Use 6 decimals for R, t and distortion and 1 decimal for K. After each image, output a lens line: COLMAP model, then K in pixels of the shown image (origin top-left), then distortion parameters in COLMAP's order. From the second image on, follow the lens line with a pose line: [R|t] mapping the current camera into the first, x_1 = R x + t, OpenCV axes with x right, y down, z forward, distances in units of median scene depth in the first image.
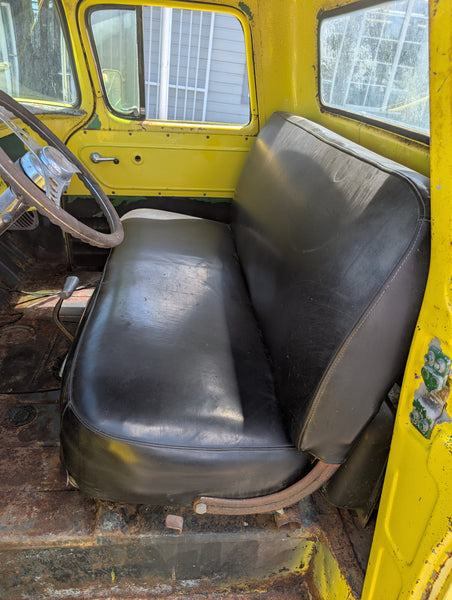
lens RADIAL K [[436.3, 0, 220.6], [0, 436.3, 304.8], [0, 0, 1]] dist [-0.005203, 0.004164]
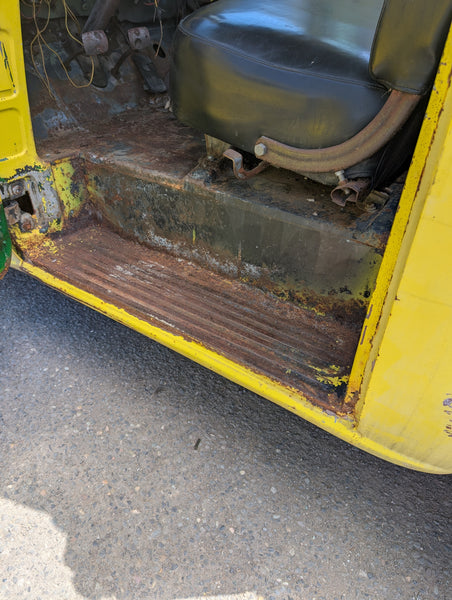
lens RADIAL K [[439.0, 0, 213.2], [0, 439.0, 299.8], [0, 0, 1]] dist [0.002329, -0.002380]
pose [[0.761535, 0.335218, -0.554701, 0.261555], [-0.251213, 0.941619, 0.224157, 0.294652], [0.597458, -0.031356, 0.801287, 0.078611]]
